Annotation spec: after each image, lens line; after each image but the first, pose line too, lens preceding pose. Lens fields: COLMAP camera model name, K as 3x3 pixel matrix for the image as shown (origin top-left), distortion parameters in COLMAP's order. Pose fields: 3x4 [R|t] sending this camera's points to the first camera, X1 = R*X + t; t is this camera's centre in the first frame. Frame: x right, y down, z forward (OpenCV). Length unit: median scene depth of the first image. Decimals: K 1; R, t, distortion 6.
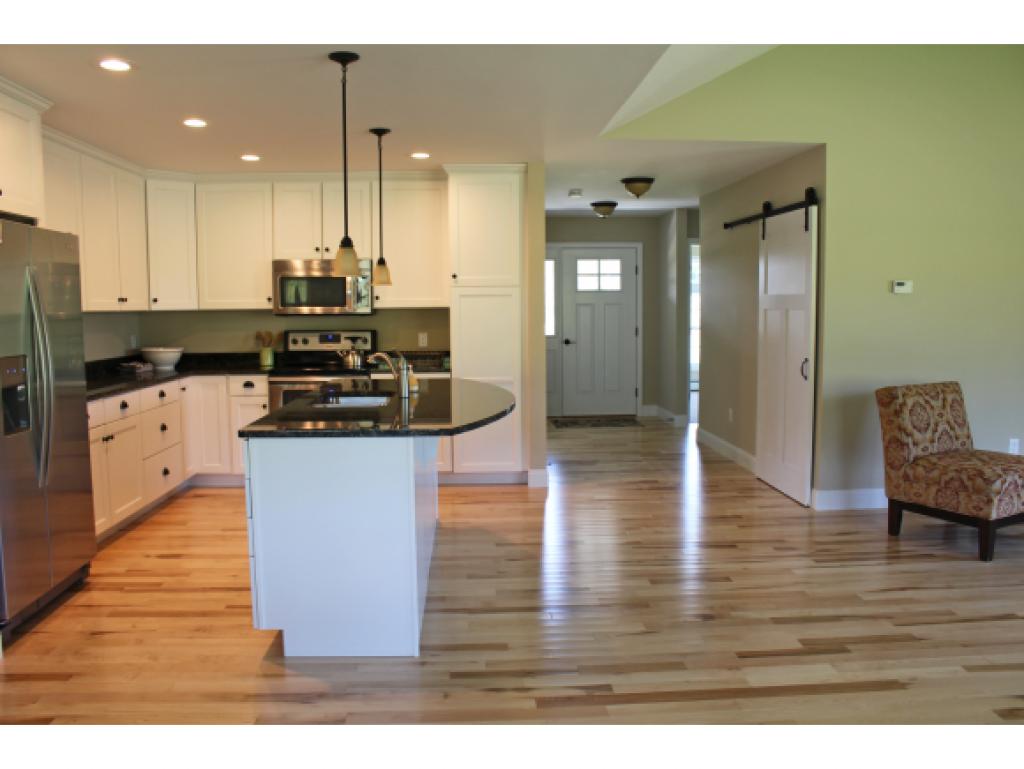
lens RADIAL K [[869.4, 0, 512.0], [0, 869.4, 384.5], [0, 0, 1]] dist [-0.084663, 0.005816]
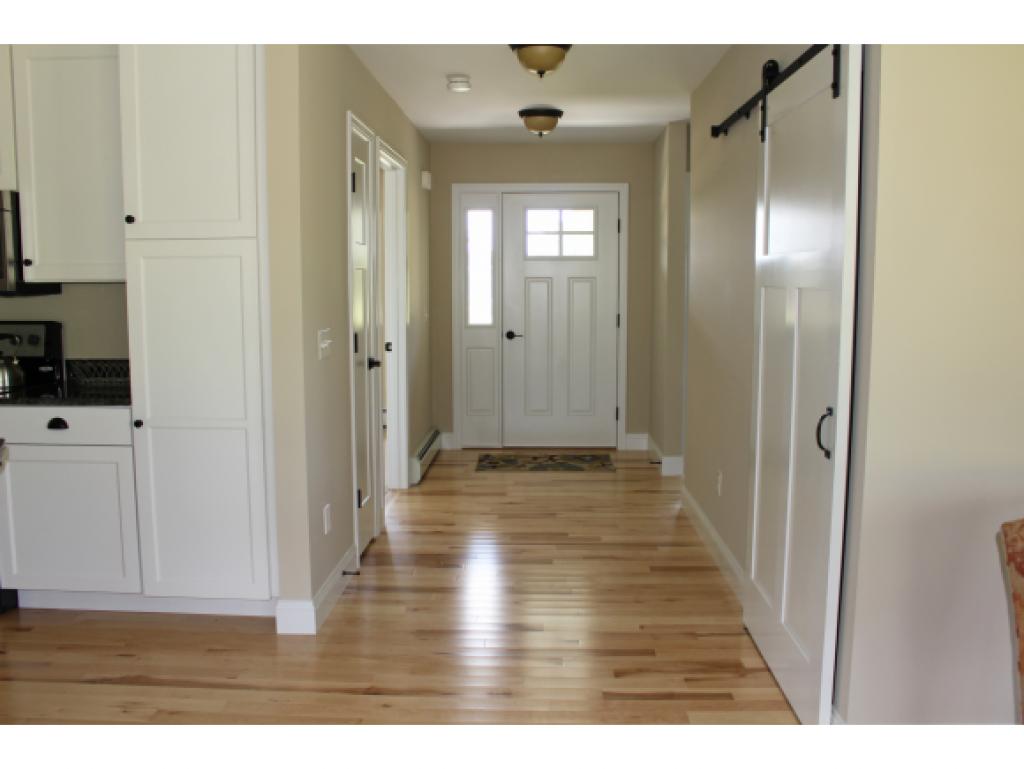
lens RADIAL K [[915.2, 0, 512.0], [0, 915.2, 384.5], [0, 0, 1]] dist [-0.084863, 0.000935]
pose [[0.995564, 0.018755, -0.092201, 0.129717], [-0.016791, 0.999616, 0.022027, -0.027144], [0.092579, -0.020381, 0.995497, 0.312092]]
